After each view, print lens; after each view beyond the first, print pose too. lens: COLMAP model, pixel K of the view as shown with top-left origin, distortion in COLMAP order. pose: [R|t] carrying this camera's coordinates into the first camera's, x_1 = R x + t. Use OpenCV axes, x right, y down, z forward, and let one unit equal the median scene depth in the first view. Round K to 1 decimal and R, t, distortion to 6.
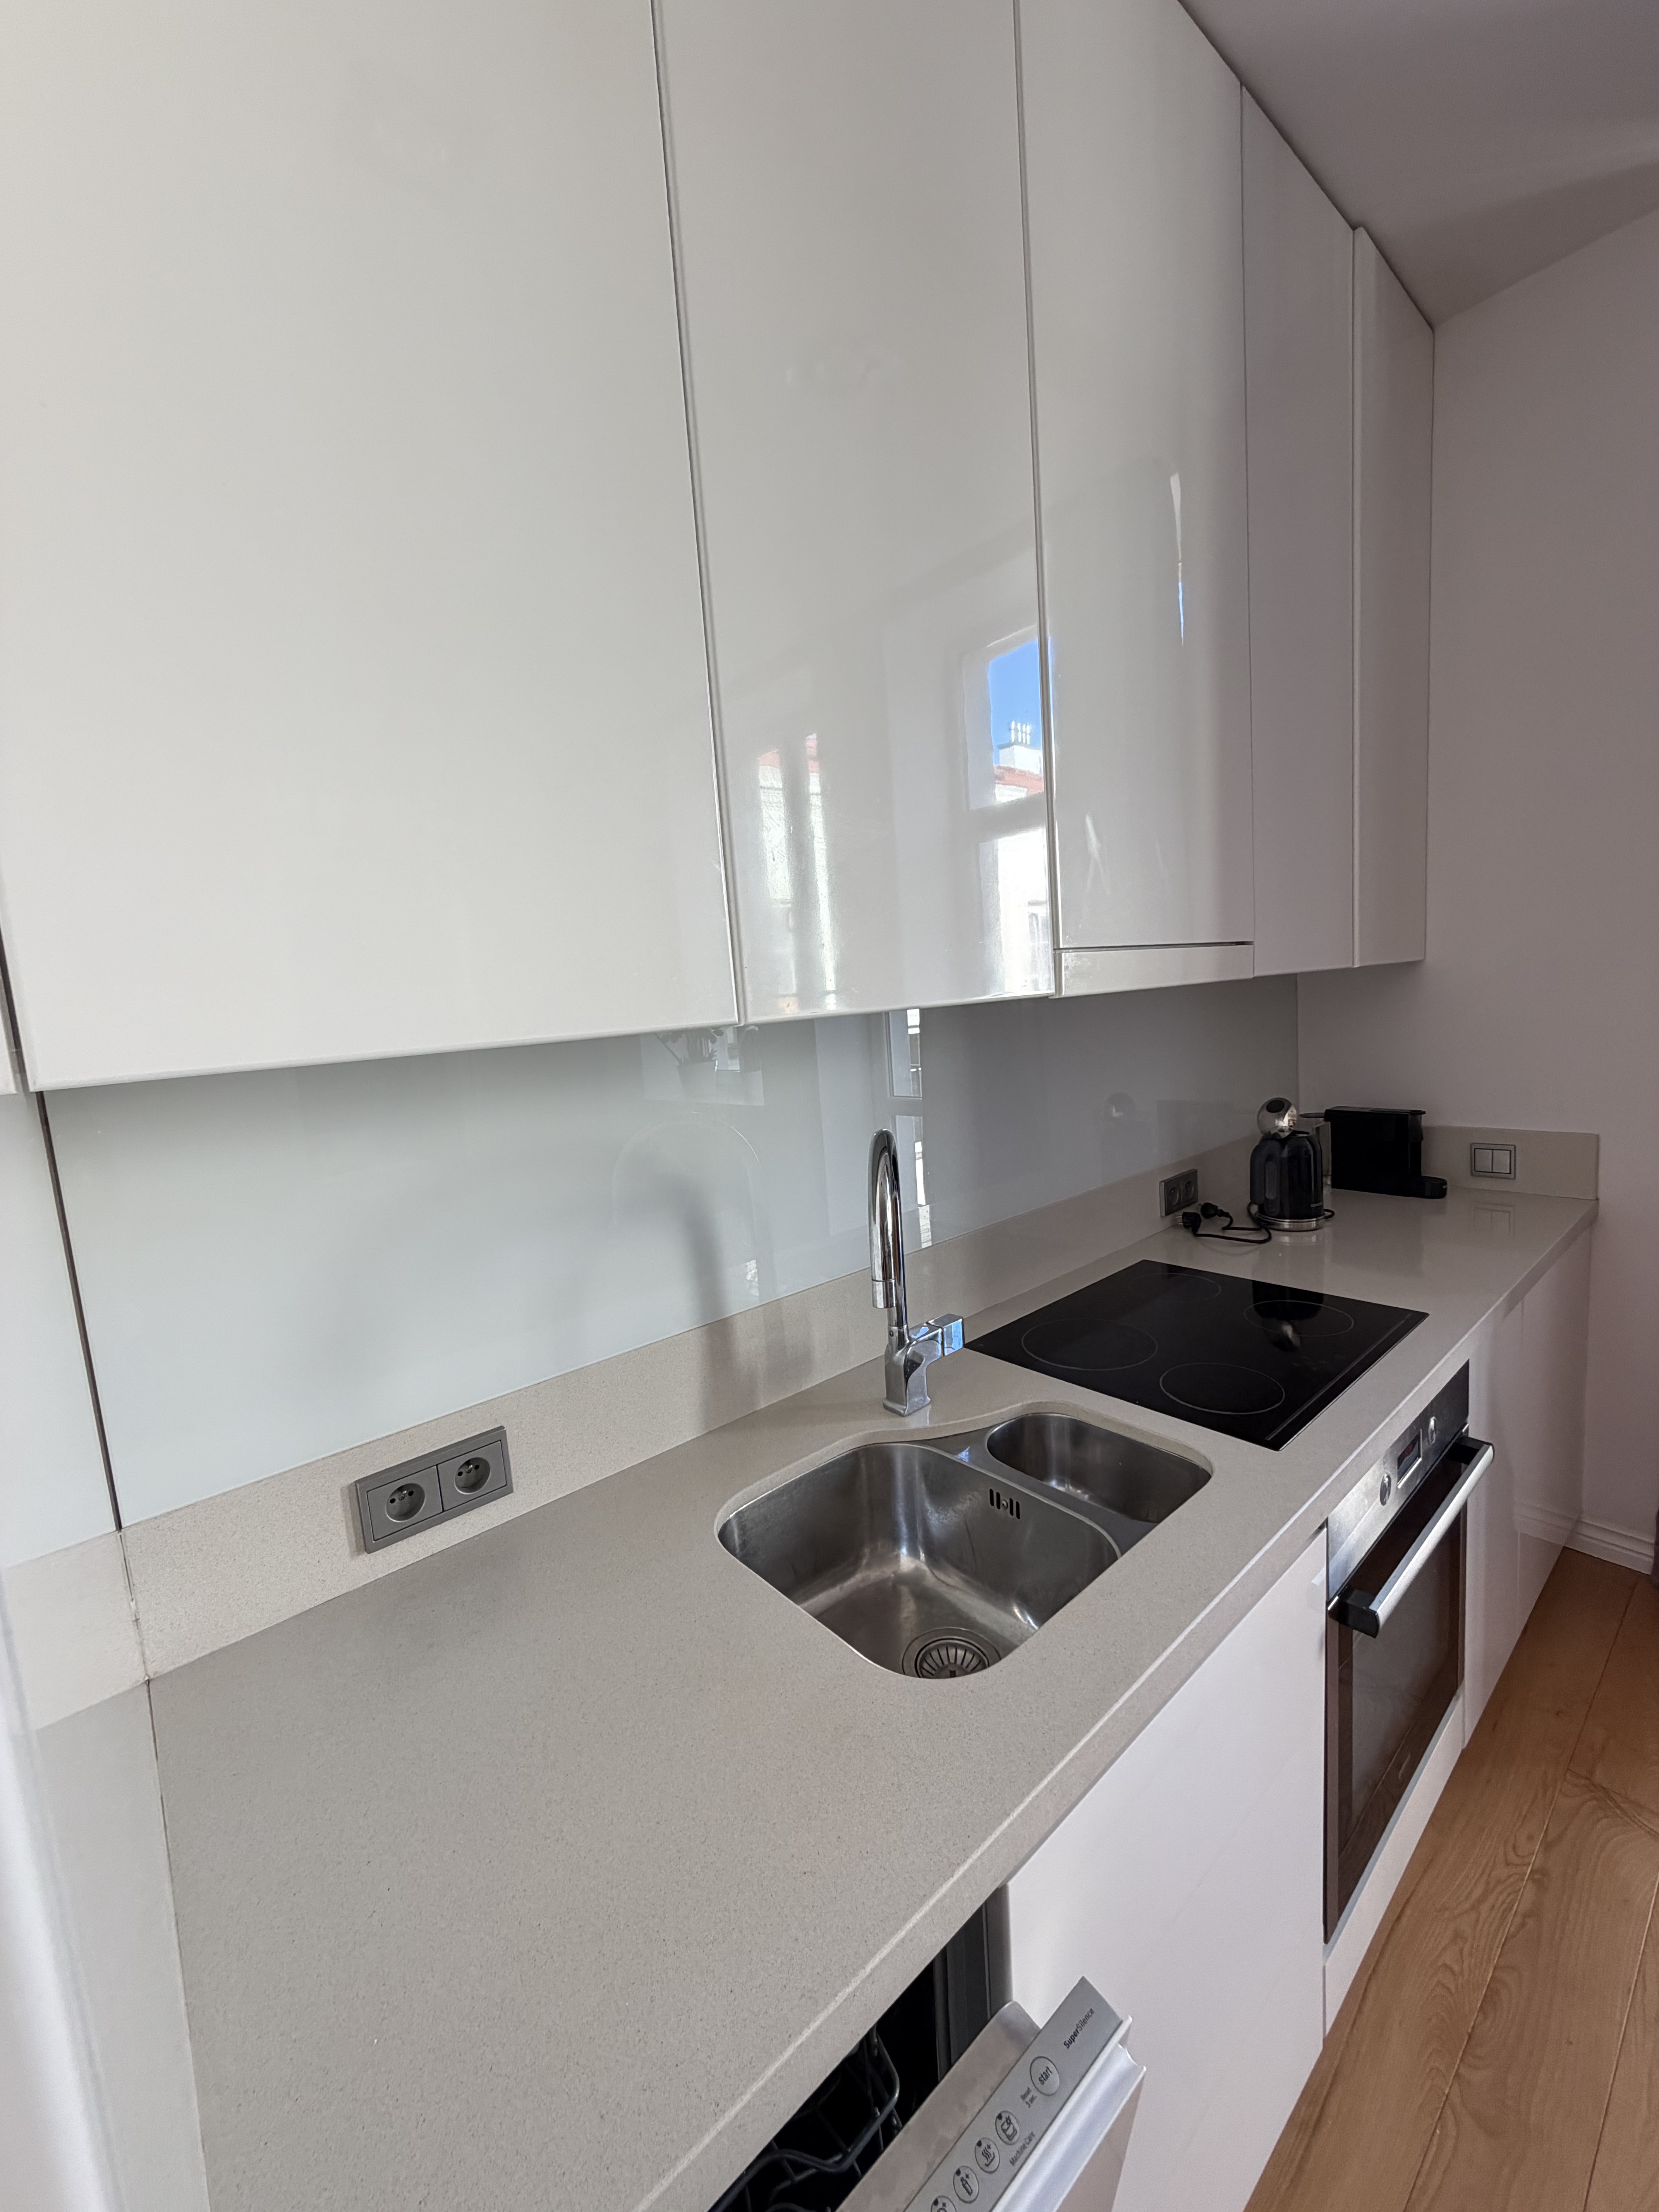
lens RADIAL K [[882.9, 0, 827.2], [0, 882.9, 1100.9], [0, 0, 1]] dist [-0.001500, 0.000421]
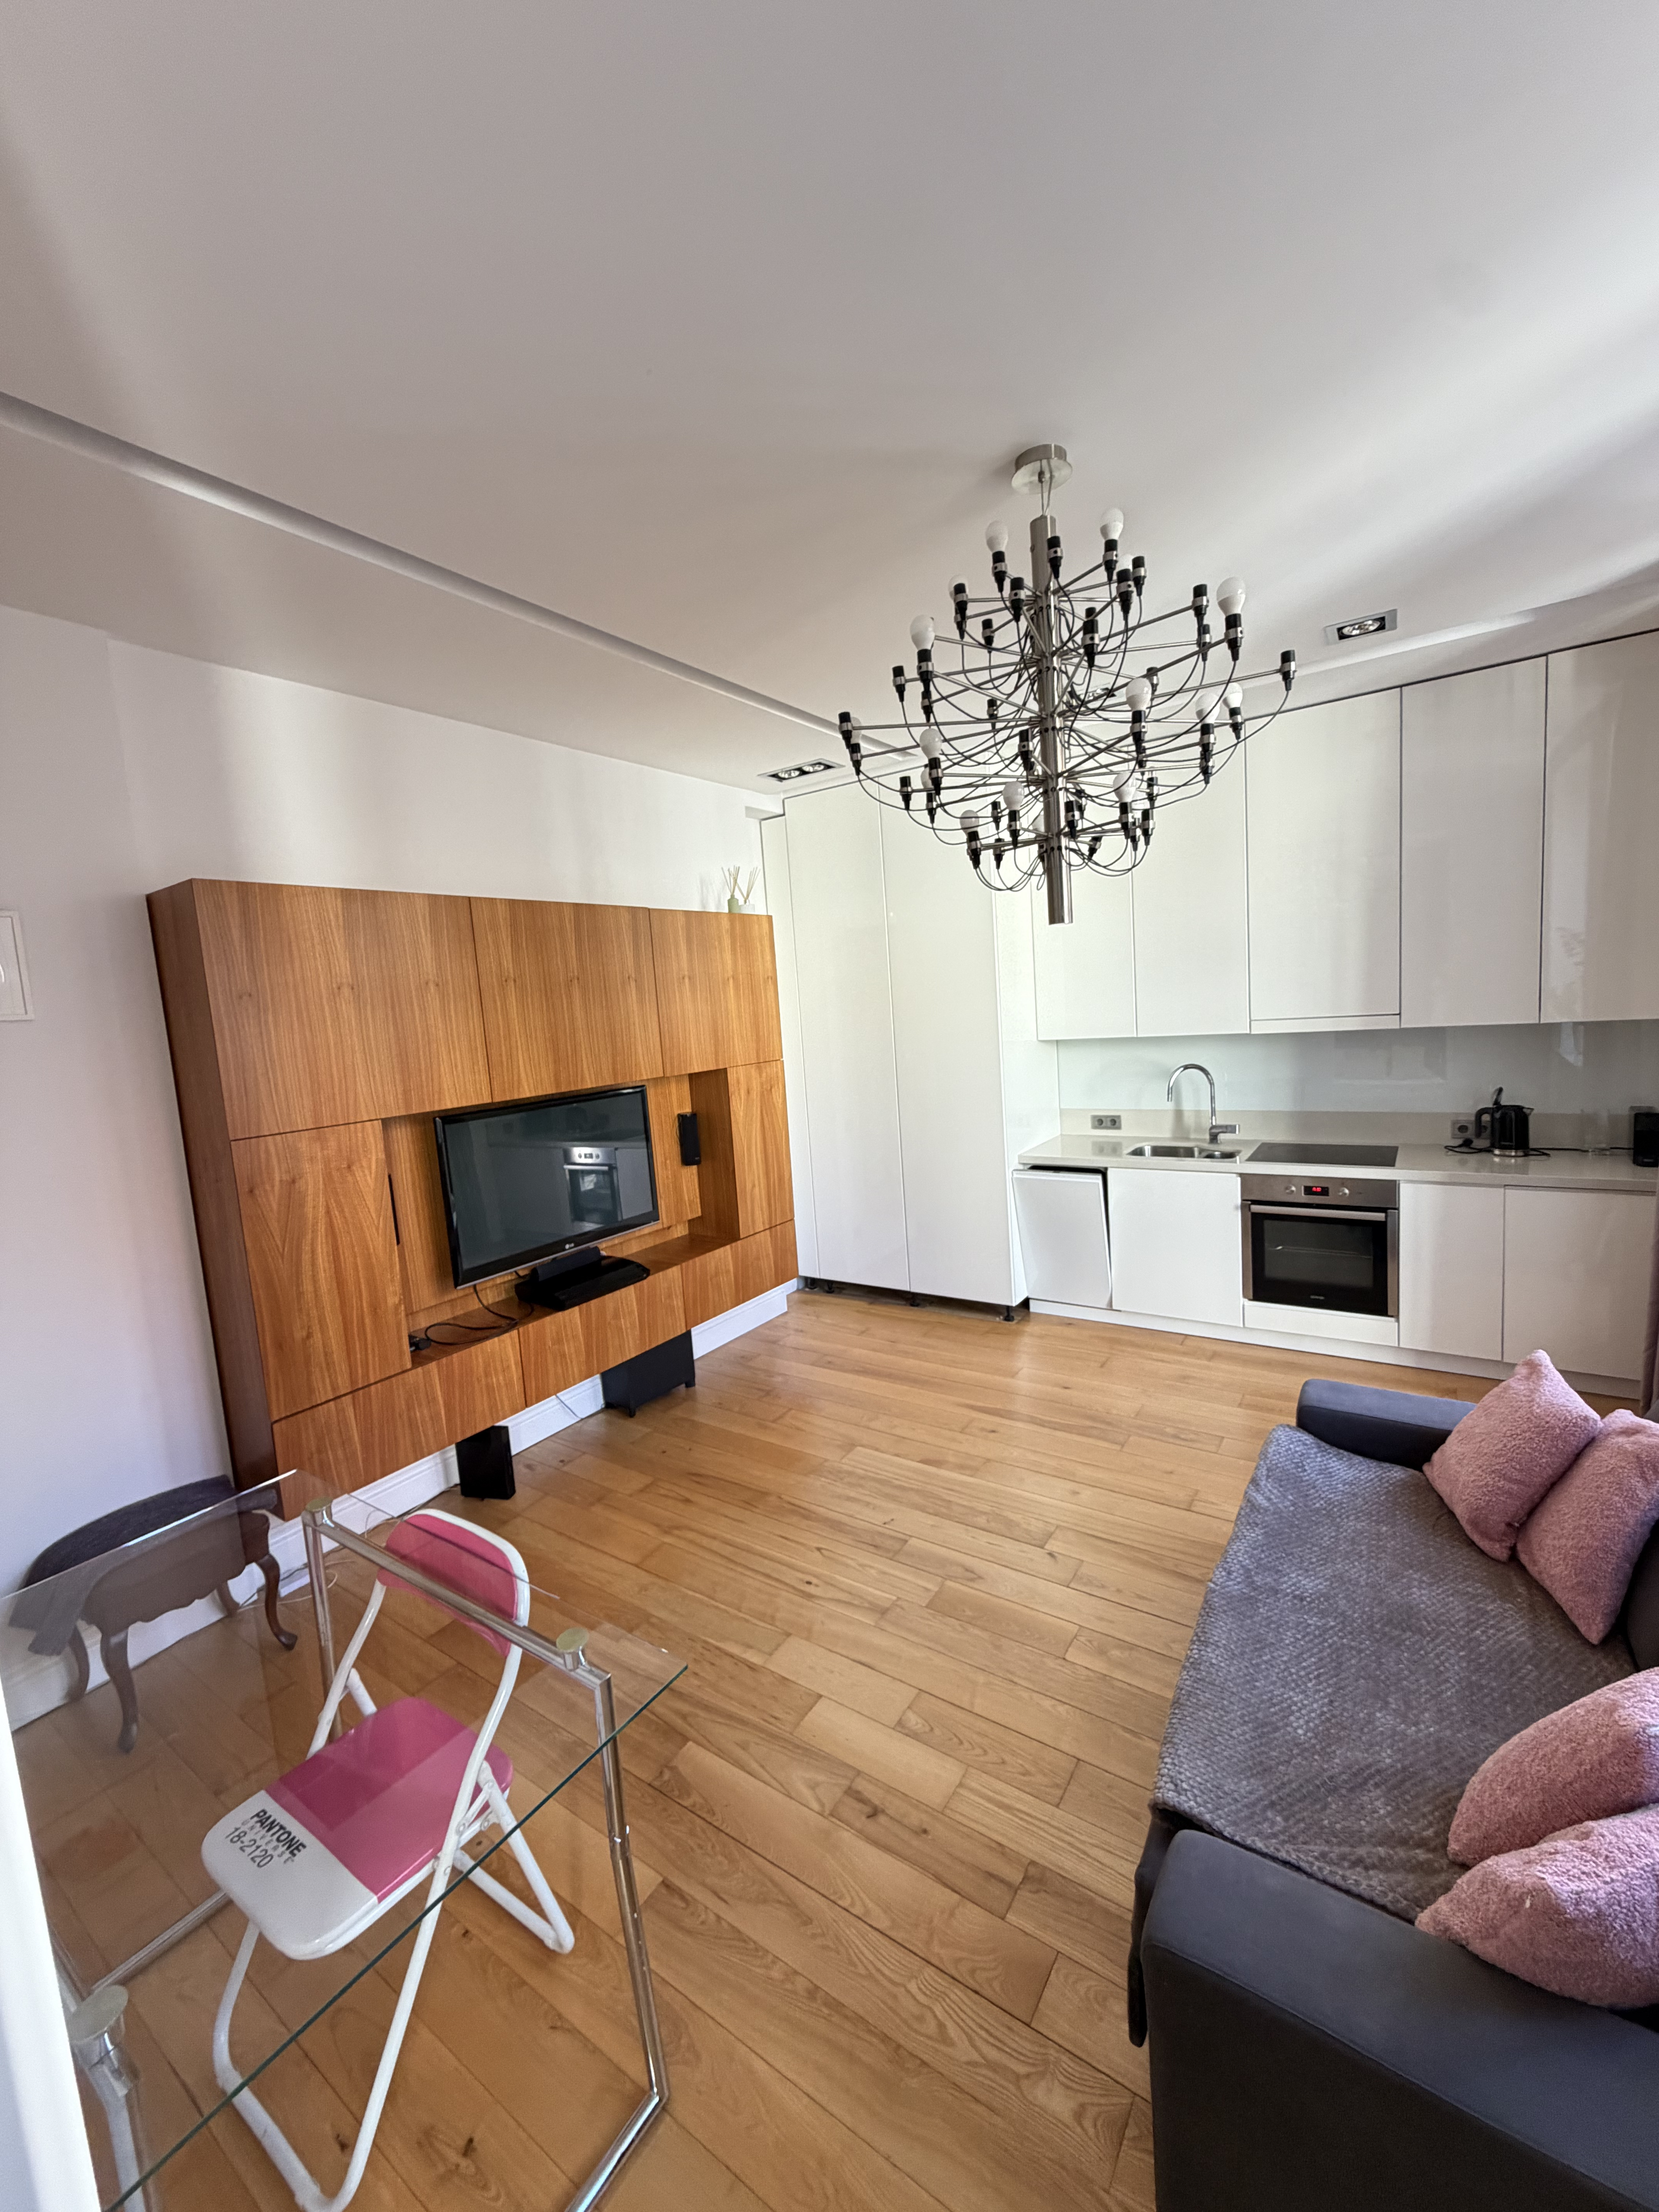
lens RADIAL K [[882.9, 0, 827.2], [0, 882.9, 1100.9], [0, 0, 1]] dist [-0.001500, 0.000421]
pose [[0.244859, 0.163410, -0.955689, 3.052583], [-0.058353, 0.986392, 0.153709, -0.281655], [0.967801, 0.018130, 0.251063, -1.397875]]
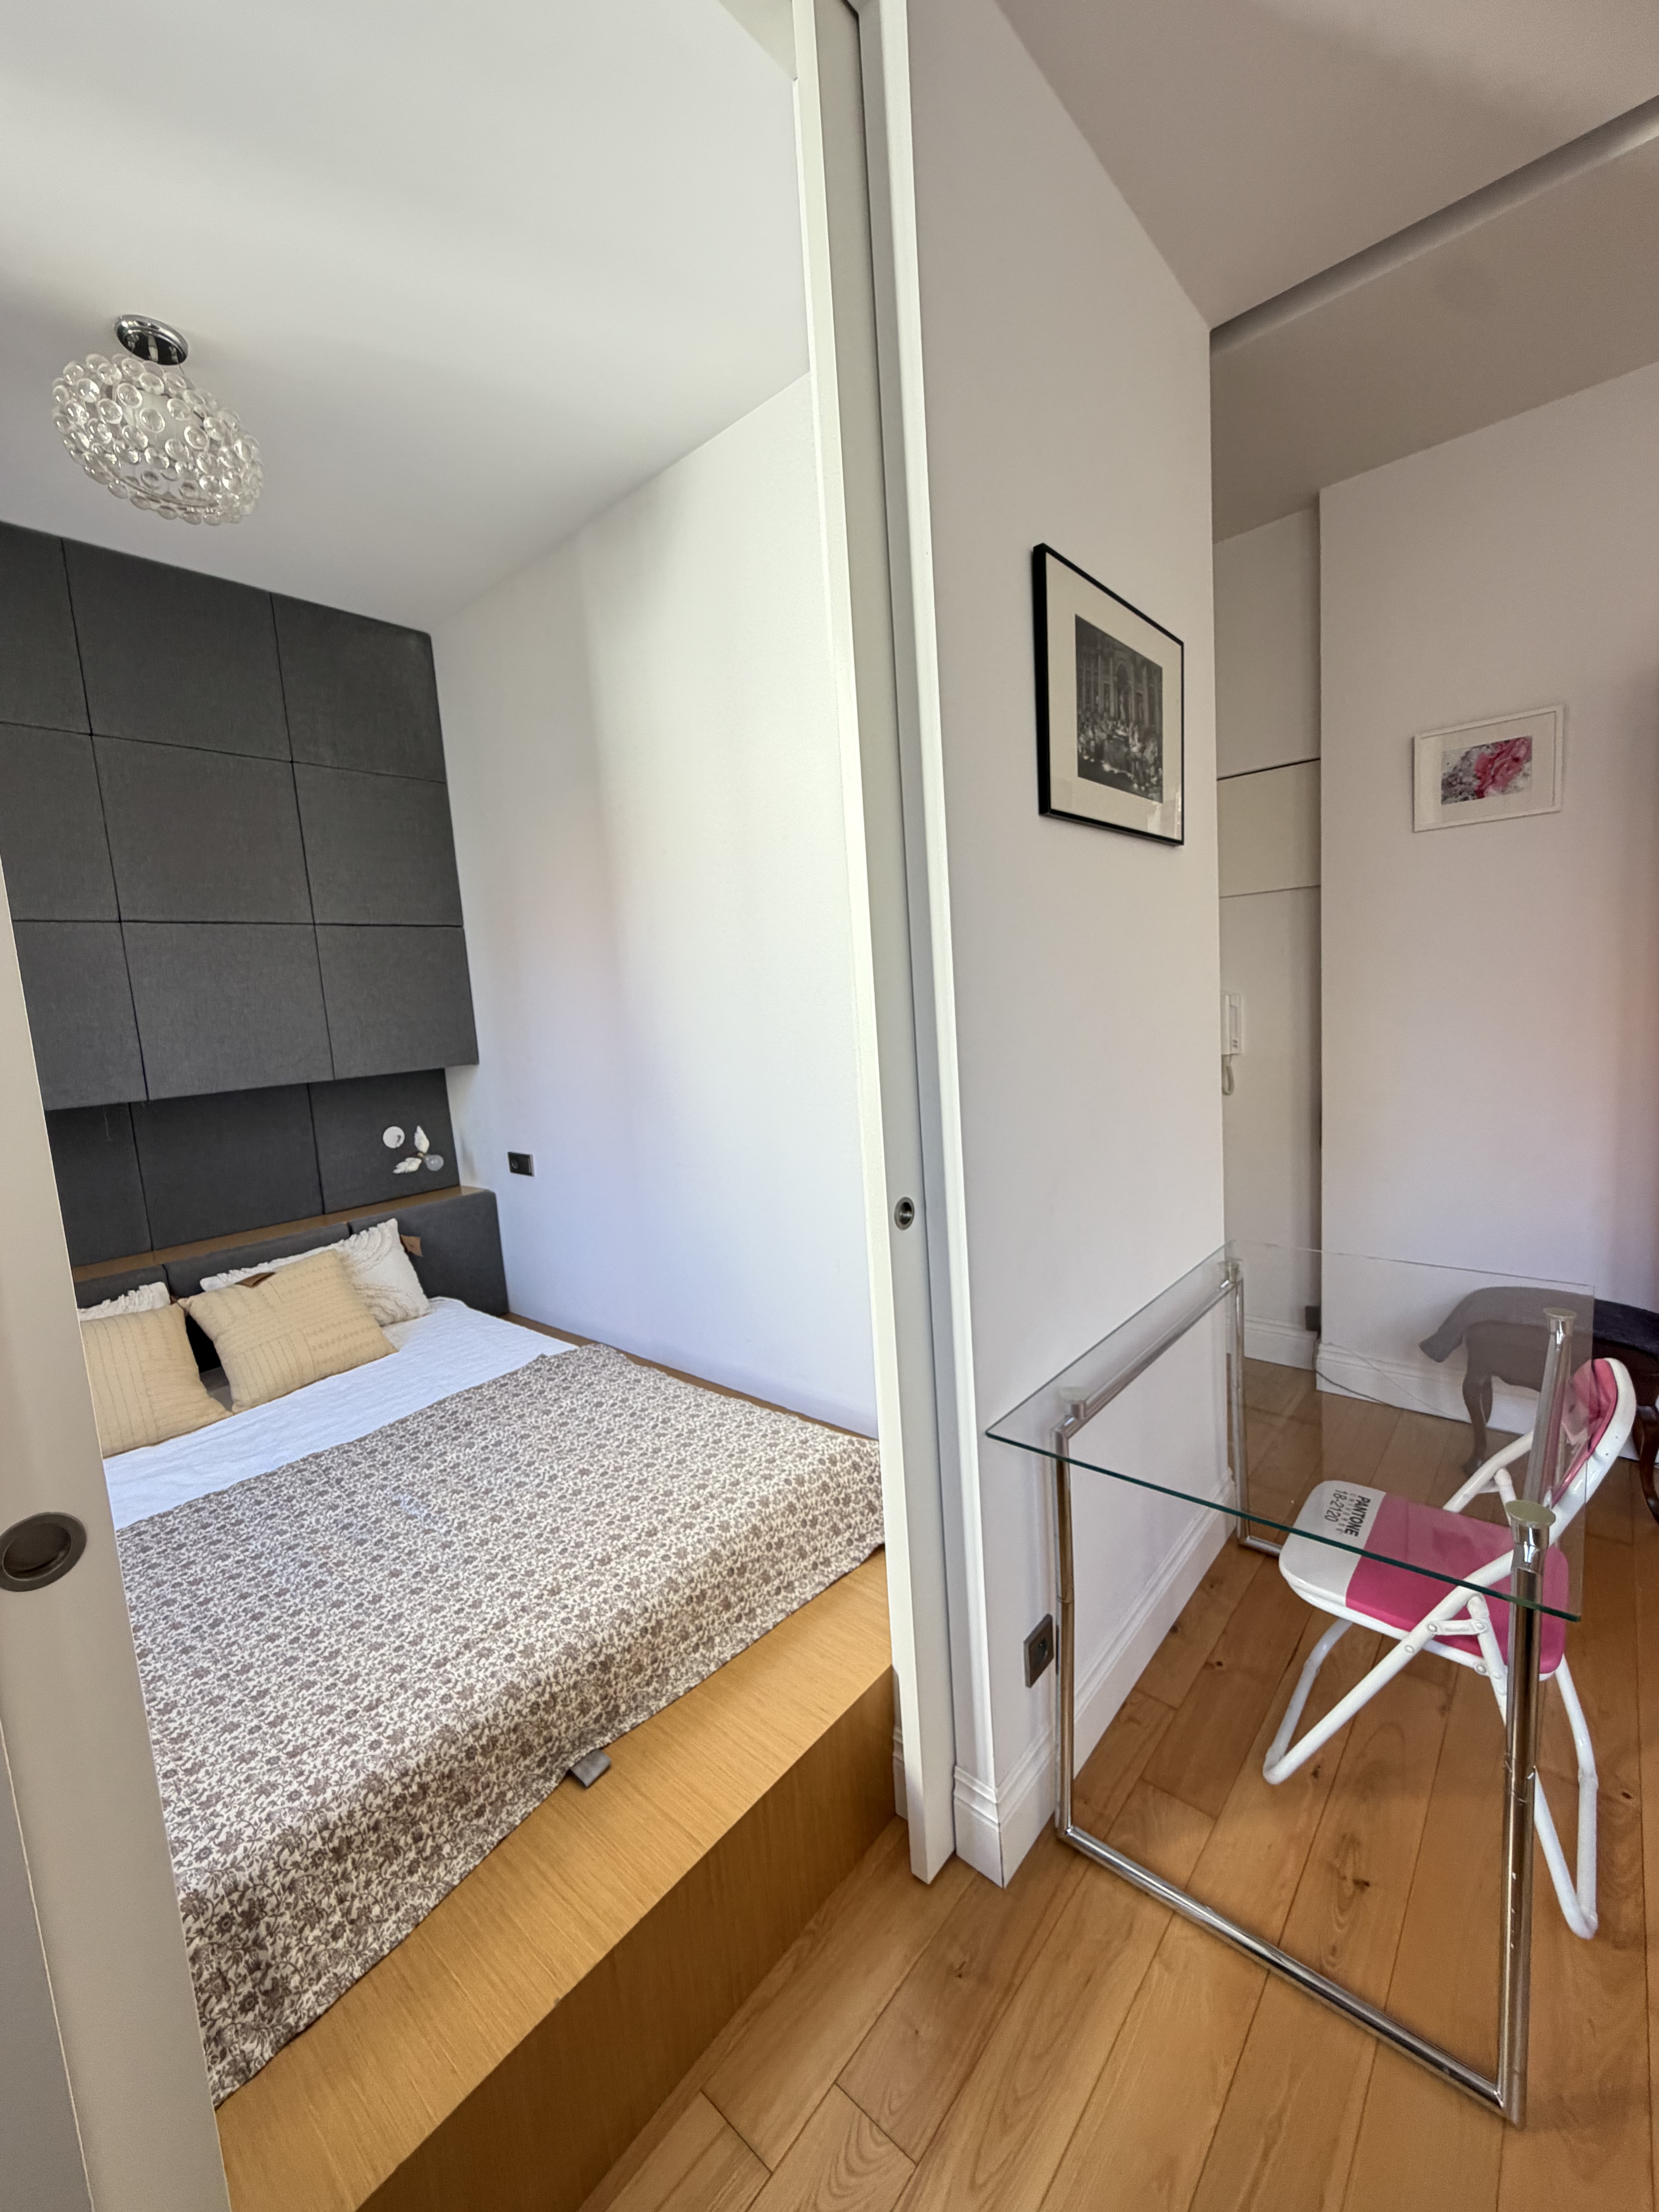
lens RADIAL K [[882.9, 0, 827.2], [0, 882.9, 1100.9], [0, 0, 1]] dist [-0.001500, 0.000421]
pose [[-0.981733, 0.154923, -0.110447, 2.752229], [0.125426, 0.963481, 0.236586, -0.117955], [0.143066, 0.218412, -0.965313, -0.779900]]
